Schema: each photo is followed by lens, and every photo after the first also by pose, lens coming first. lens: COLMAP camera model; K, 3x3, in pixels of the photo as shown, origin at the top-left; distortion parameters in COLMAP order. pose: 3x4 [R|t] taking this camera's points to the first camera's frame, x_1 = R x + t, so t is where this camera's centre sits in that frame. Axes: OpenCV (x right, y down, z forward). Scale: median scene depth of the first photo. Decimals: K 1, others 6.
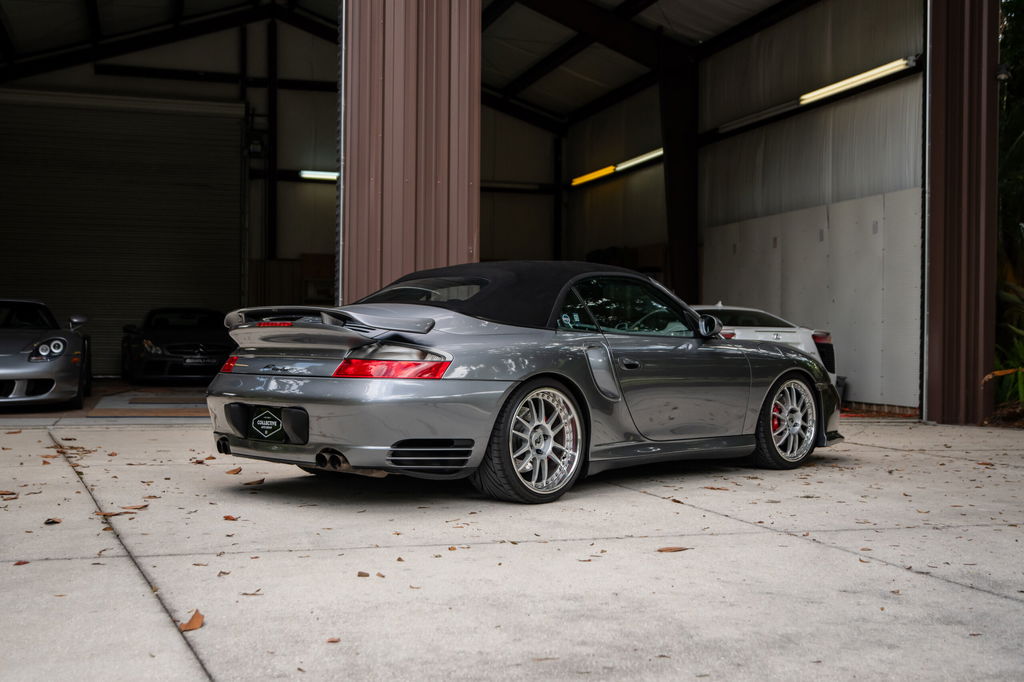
lens RADIAL K [[1250.0, 0, 512.0], [0, 1250.0, 341.0], [0, 0, 1]] dist [0.012959, 0.016931]
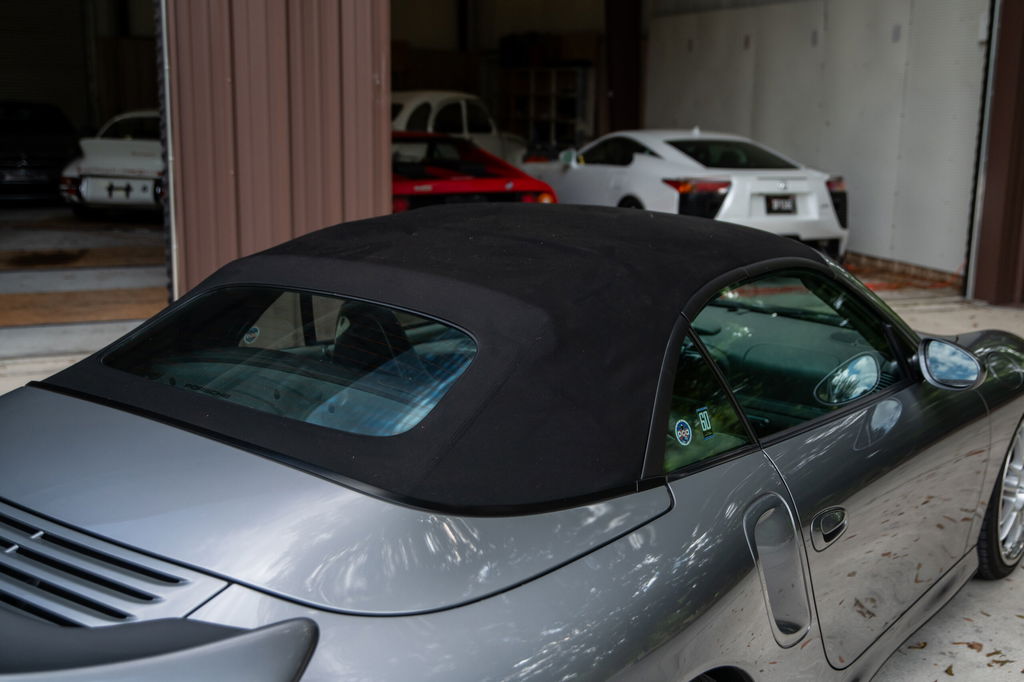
lens RADIAL K [[1138.2, 0, 563.9], [0, 1138.2, 340.9], [0, 0, 1]] dist [0.006776, 0.015421]
pose [[0.990117, -0.019456, 0.138889, -0.017311], [-0.010298, 0.977571, 0.210353, -0.052074], [-0.139866, -0.209704, 0.967709, 0.310292]]
